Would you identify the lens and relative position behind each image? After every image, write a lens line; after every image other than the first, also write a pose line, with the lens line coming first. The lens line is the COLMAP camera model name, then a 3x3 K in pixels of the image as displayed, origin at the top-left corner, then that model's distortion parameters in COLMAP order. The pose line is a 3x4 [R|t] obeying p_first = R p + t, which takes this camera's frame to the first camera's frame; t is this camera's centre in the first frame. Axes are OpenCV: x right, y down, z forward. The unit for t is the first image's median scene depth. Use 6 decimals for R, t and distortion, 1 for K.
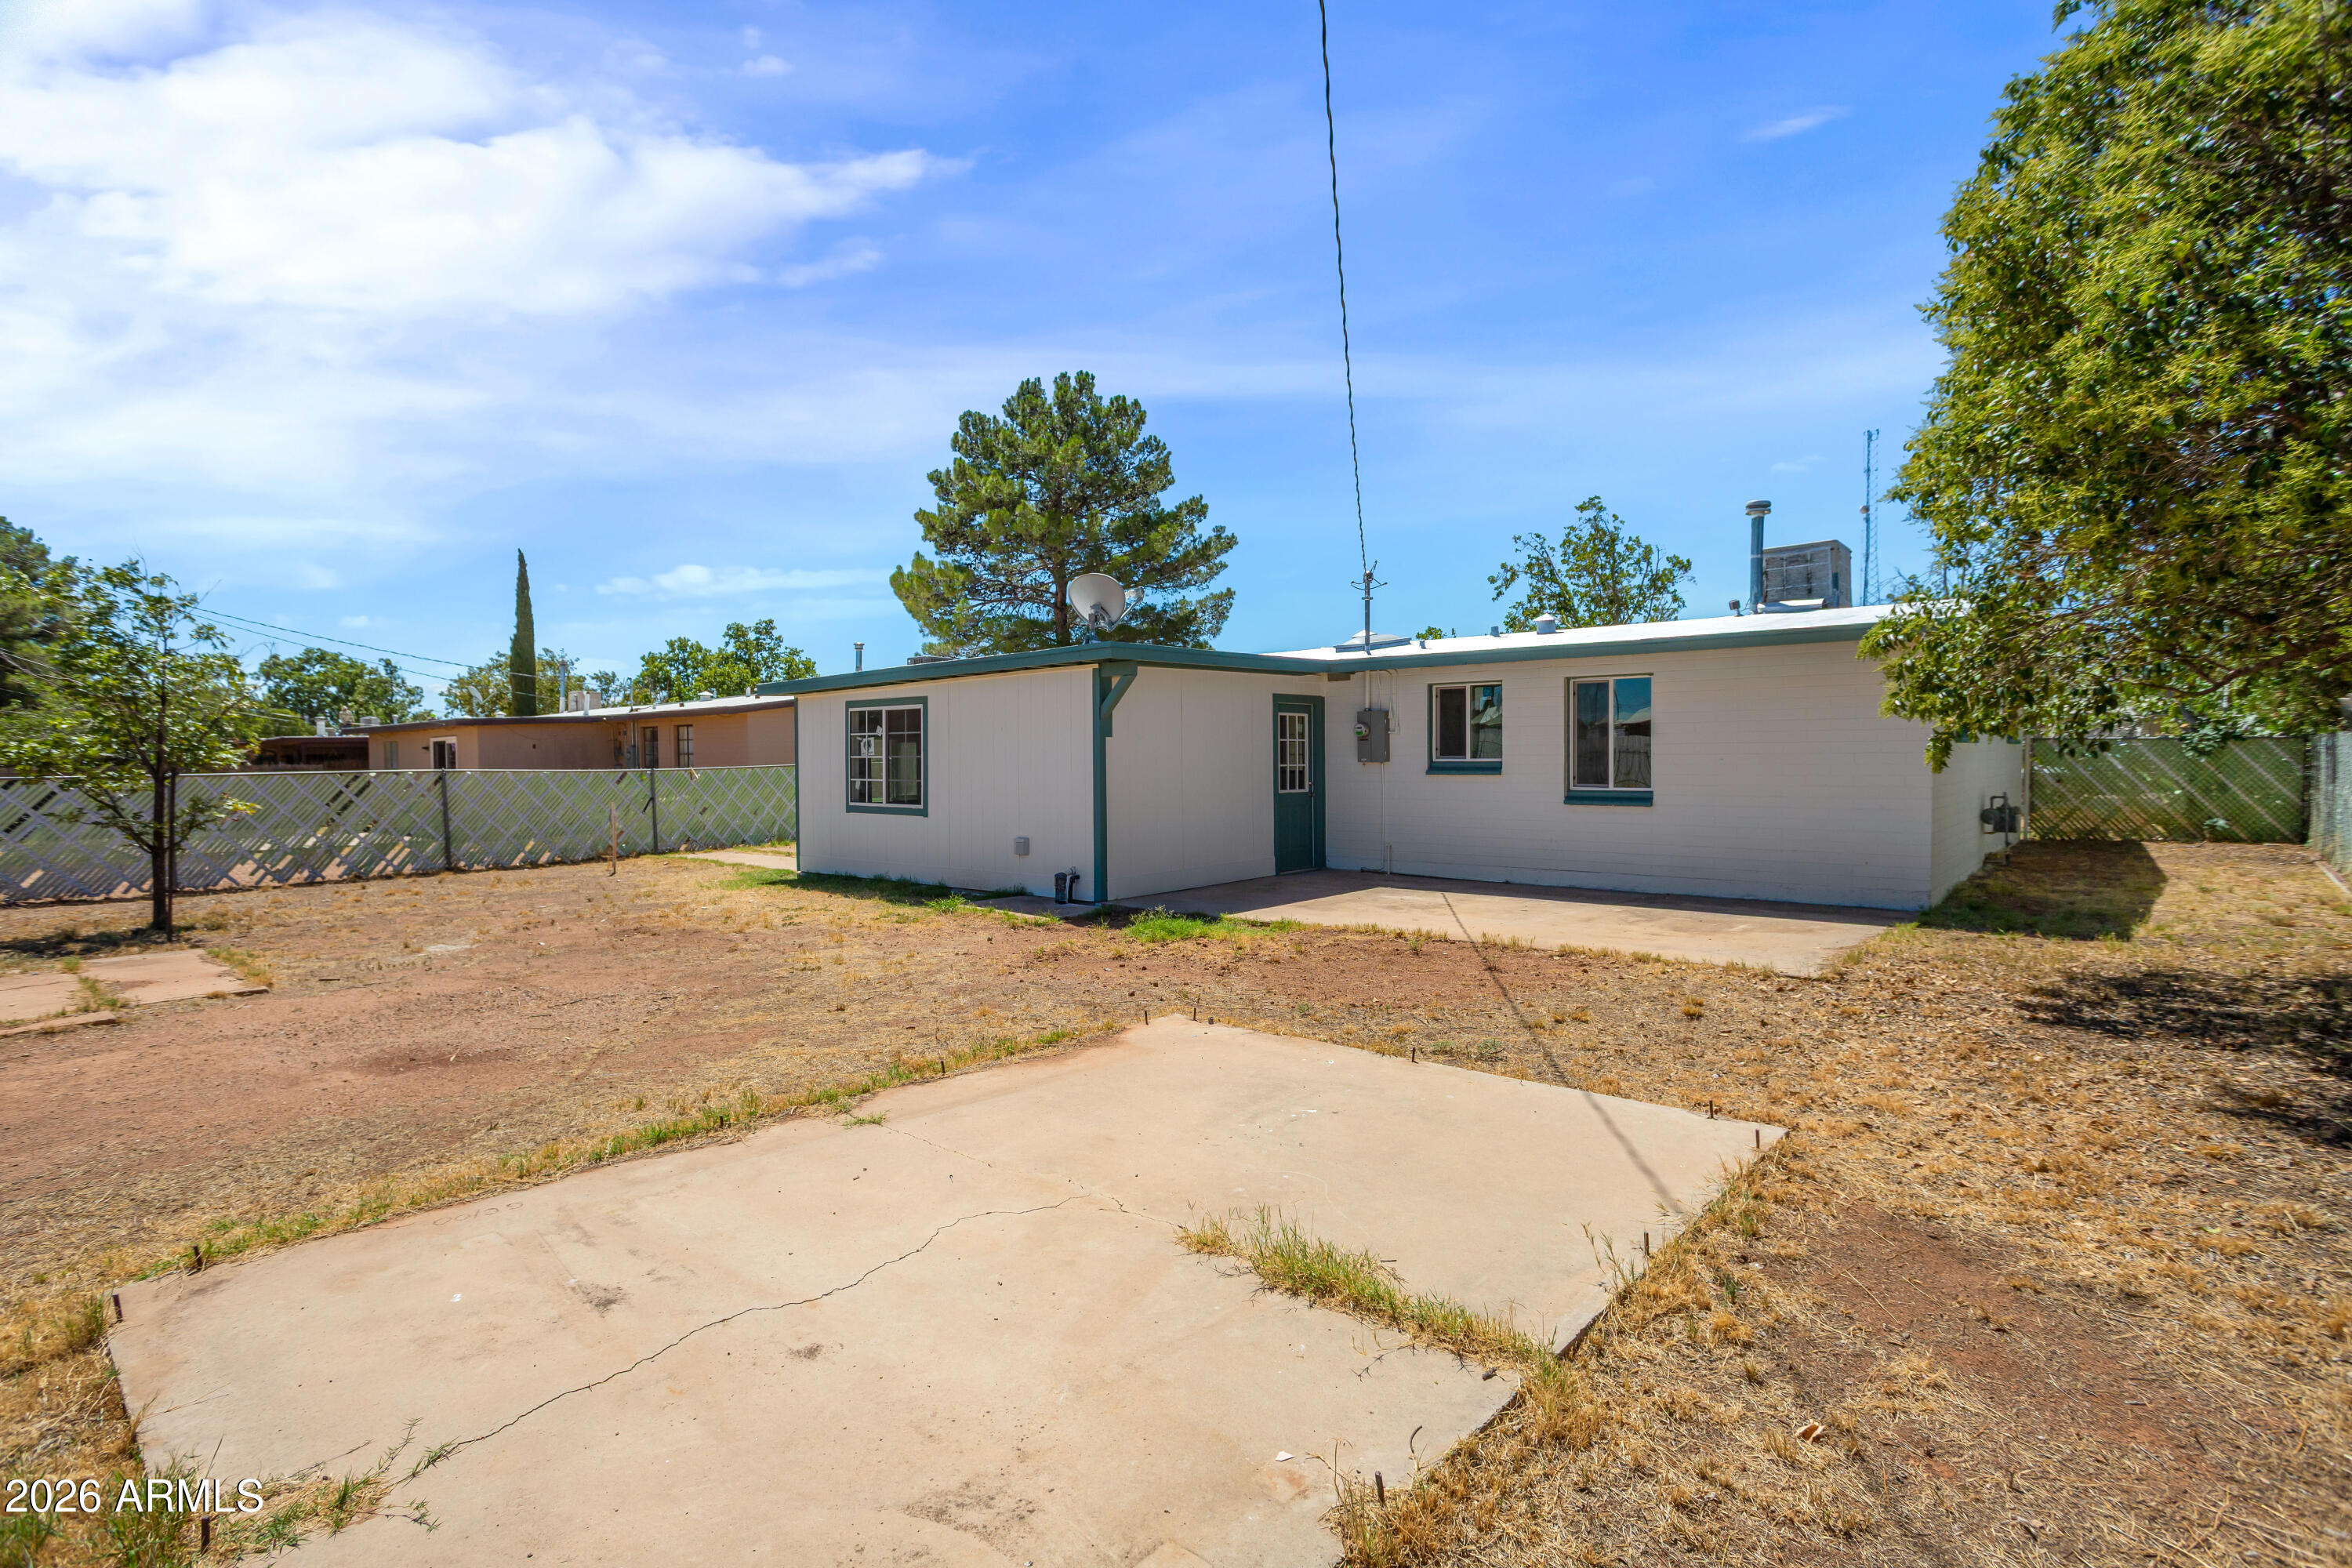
lens RADIAL K [[1163.0, 0, 1190.3], [0, 1163.0, 790.0], [0, 0, 1]] dist [-0.024952, 0.011274]
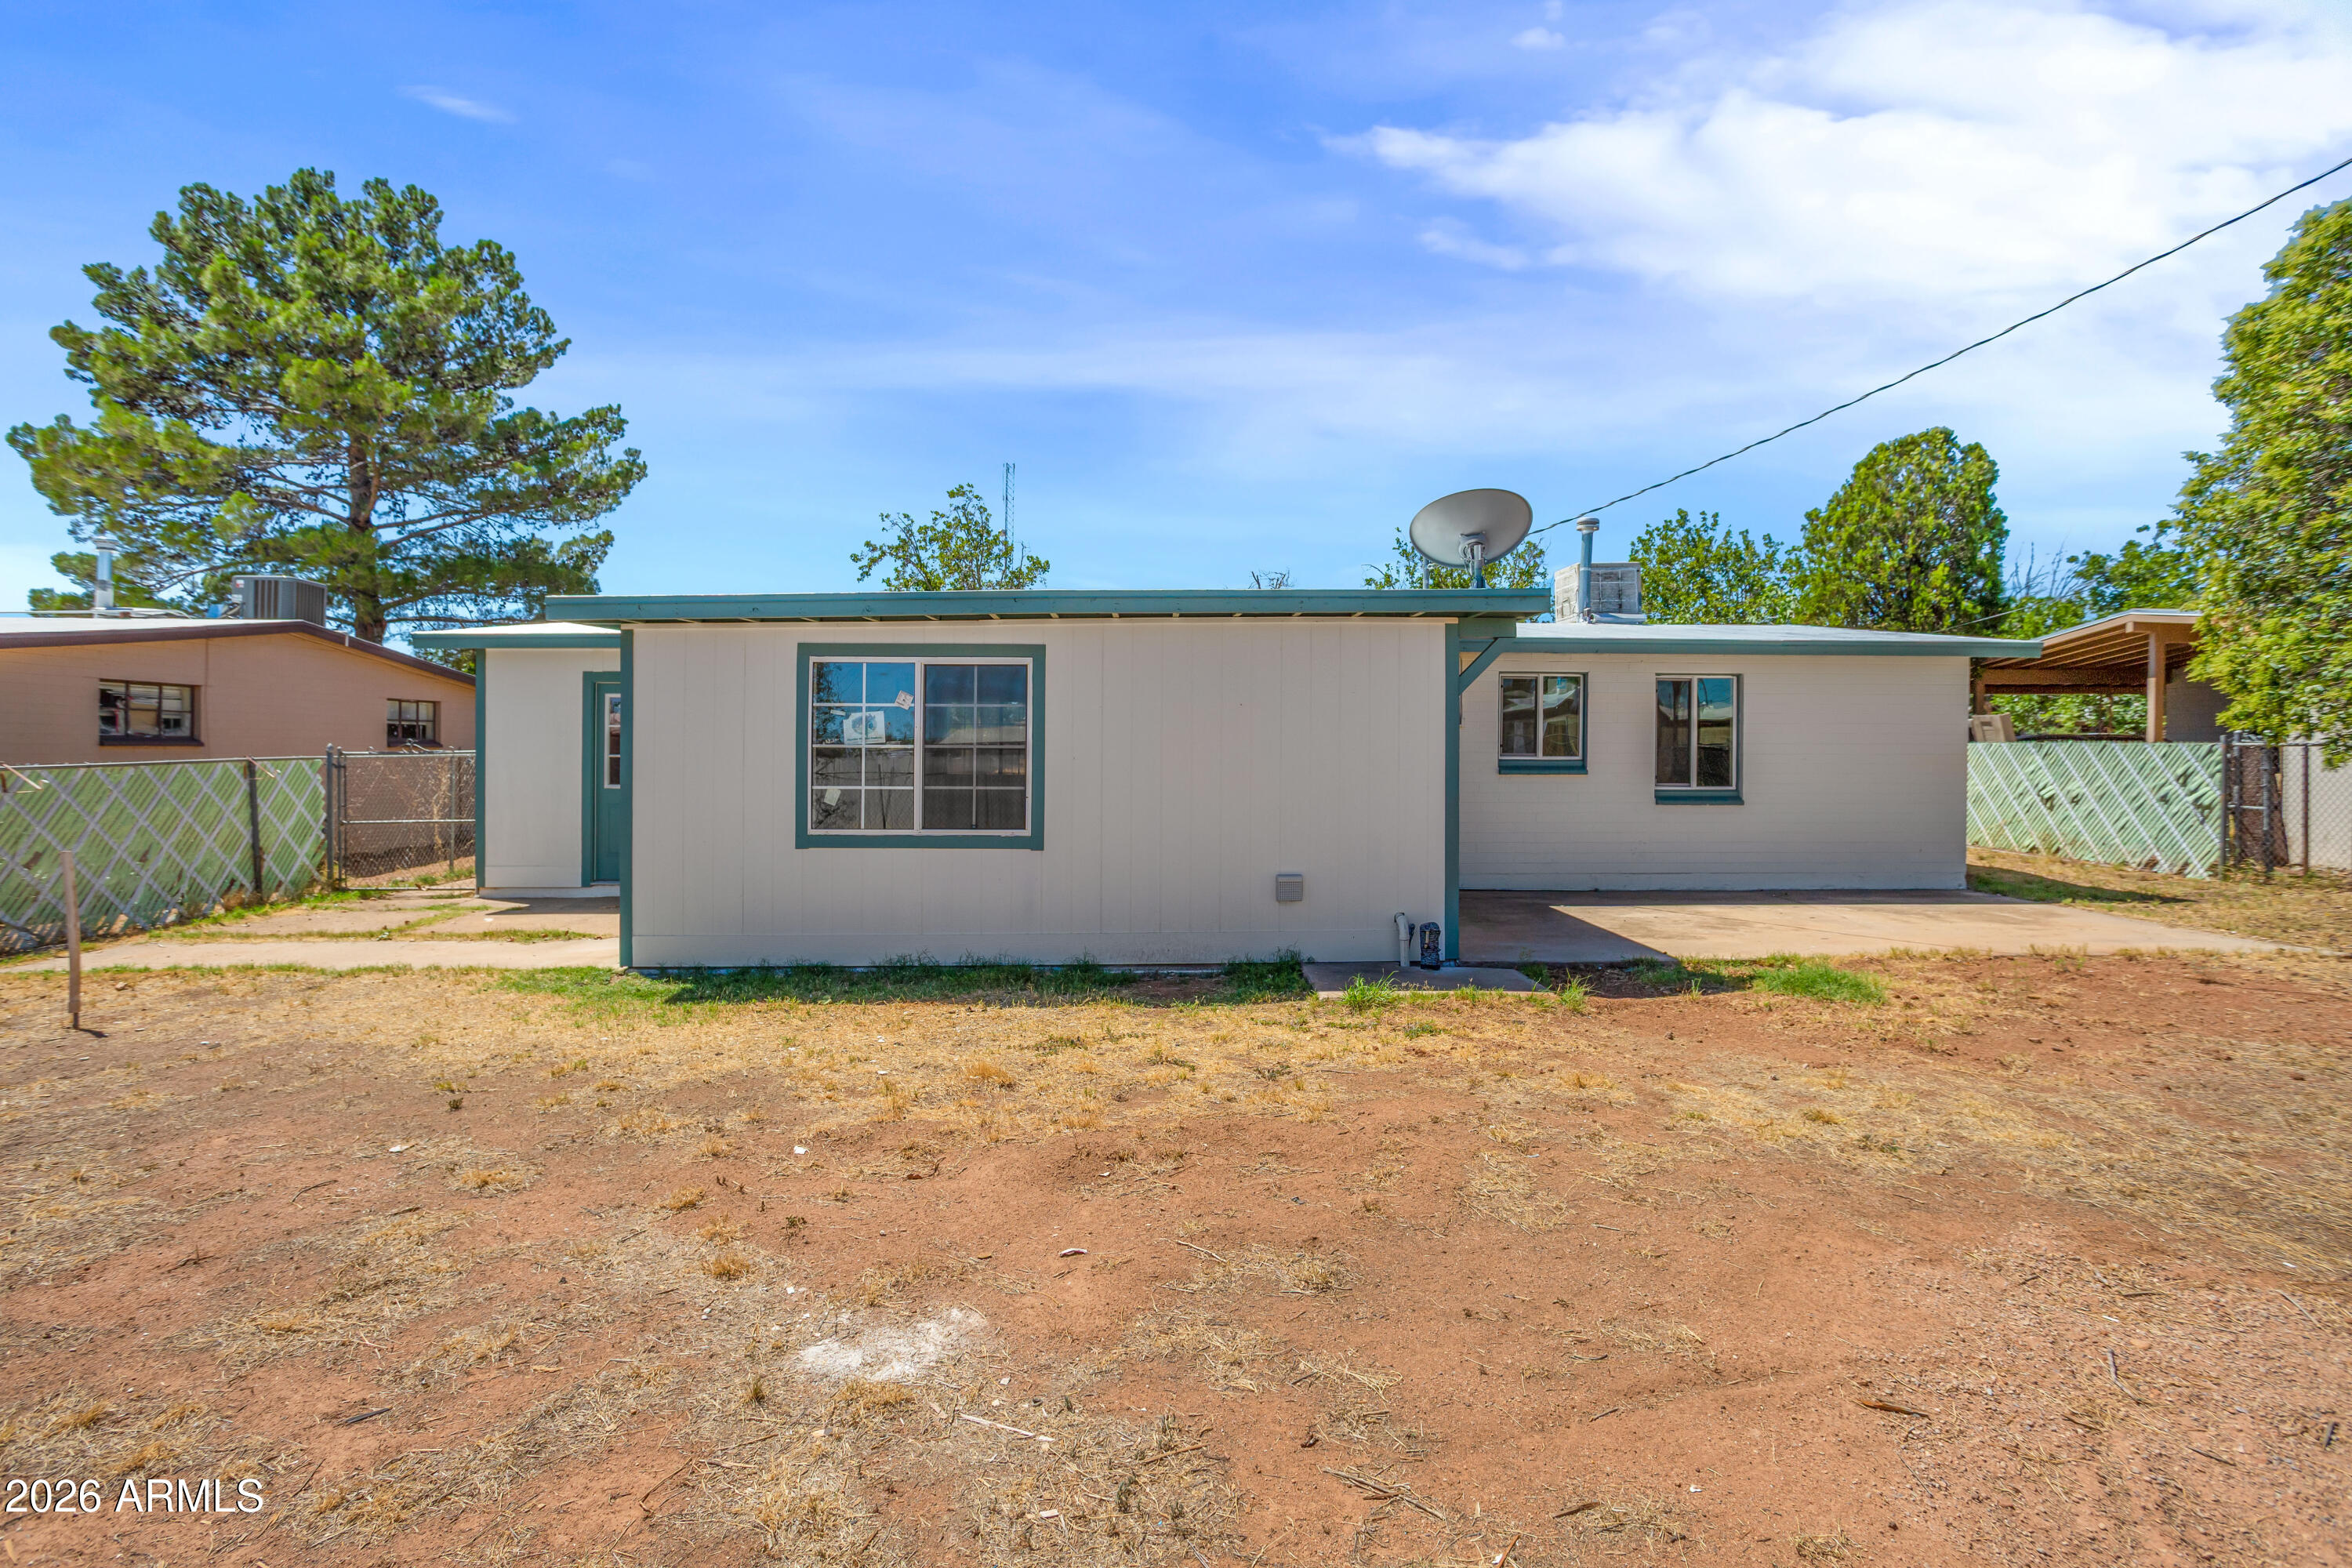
lens RADIAL K [[1163.0, 0, 1193.9], [0, 1163.0, 762.6], [0, 0, 1]] dist [-0.024952, 0.011274]
pose [[0.734280, 0.002715, 0.678841, -0.539726], [0.010420, 0.999829, -0.015269, -0.010466], [-0.678767, 0.018285, 0.734126, 0.488888]]
